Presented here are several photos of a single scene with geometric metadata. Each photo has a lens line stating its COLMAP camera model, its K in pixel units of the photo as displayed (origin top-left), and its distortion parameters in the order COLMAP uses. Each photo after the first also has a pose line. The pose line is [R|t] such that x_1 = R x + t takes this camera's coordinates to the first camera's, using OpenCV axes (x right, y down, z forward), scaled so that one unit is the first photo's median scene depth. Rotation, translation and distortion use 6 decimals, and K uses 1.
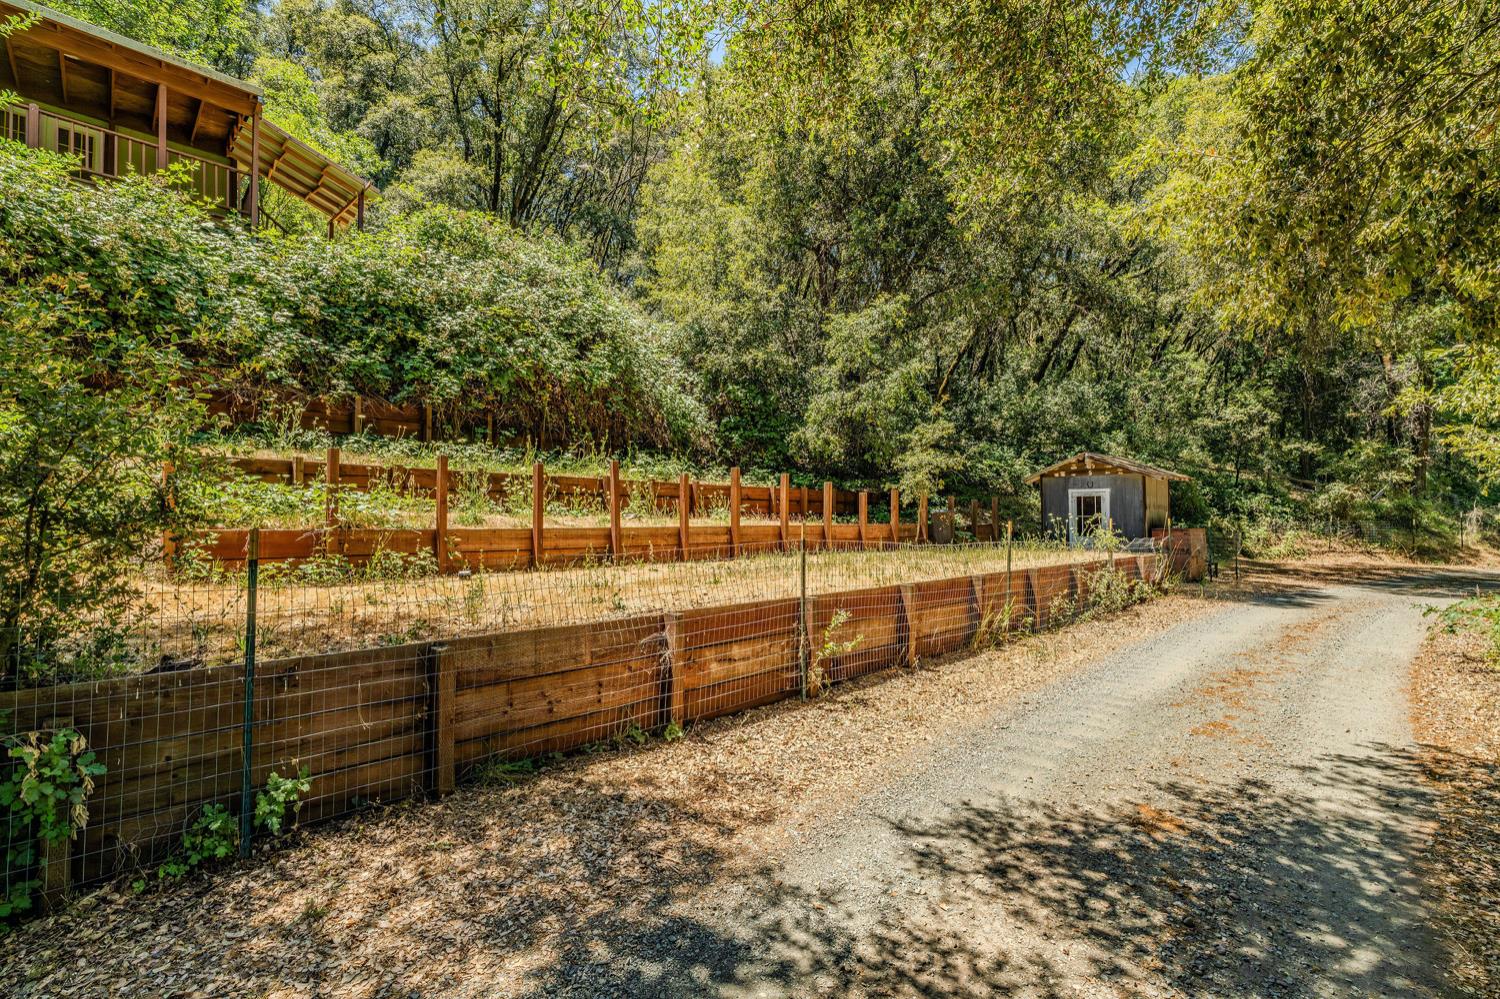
lens RADIAL K [[684.9, 0, 747.1], [0, 684.9, 501.6], [0, 0, 1]] dist [0.001521, 0.000139]
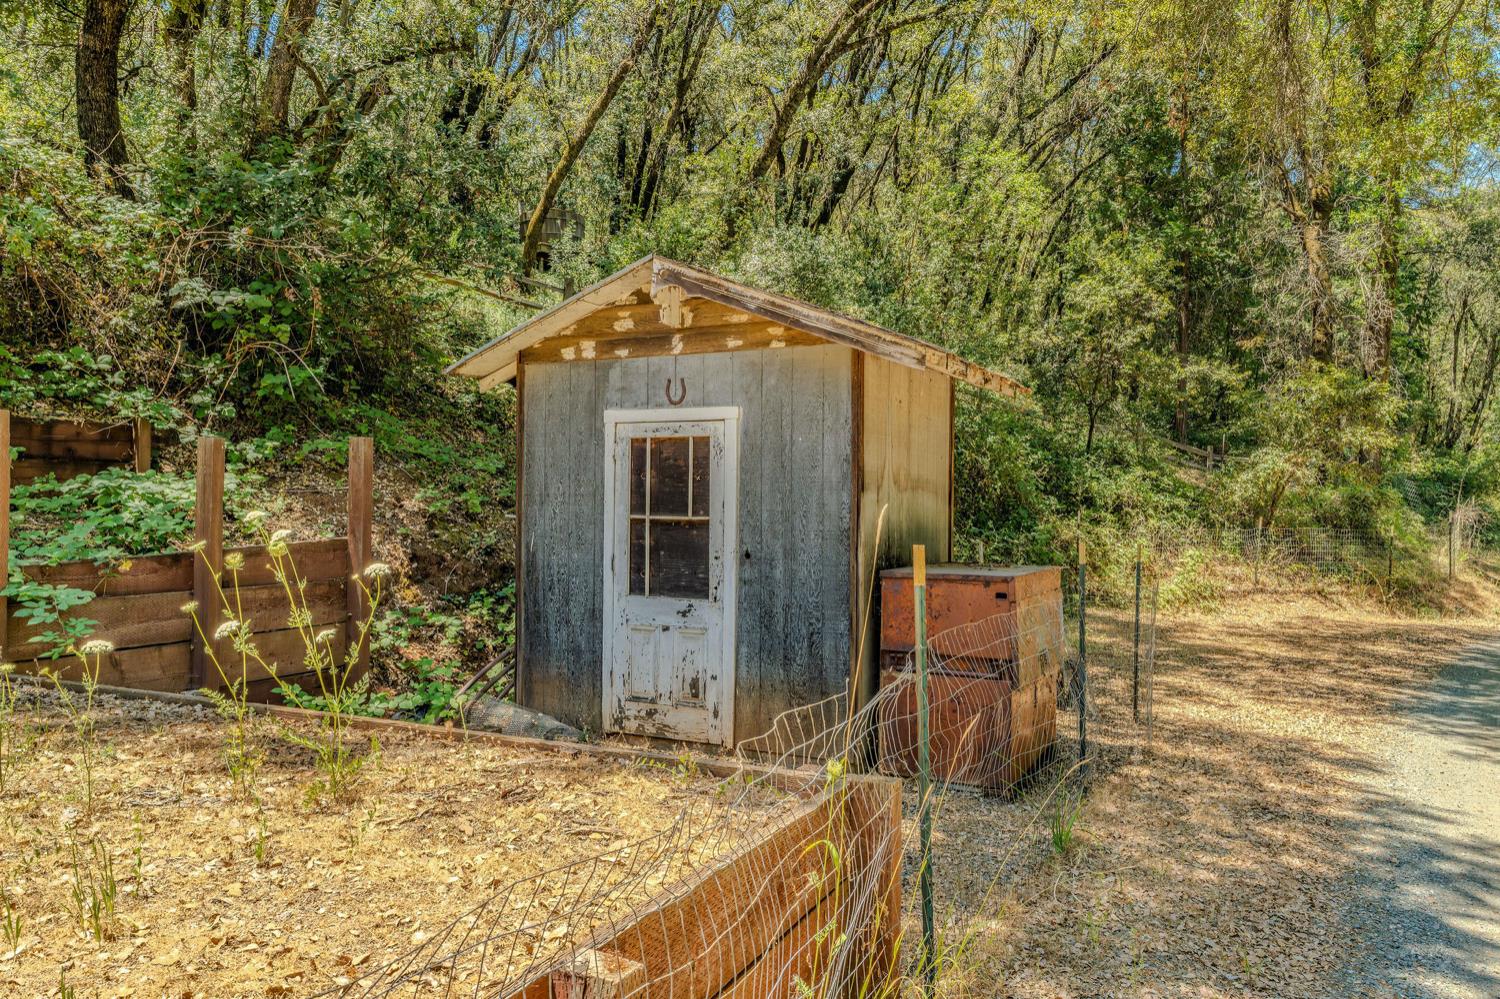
lens RADIAL K [[1057.0, 0, 751.1], [0, 1057.0, 499.9], [0, 0, 1]] dist [-0.003722, -0.000531]
pose [[0.941934, 0.015478, 0.335440, 0.266004], [-0.021501, 0.999667, 0.014248, 0.006101], [-0.335108, -0.020633, 0.941954, 0.417864]]
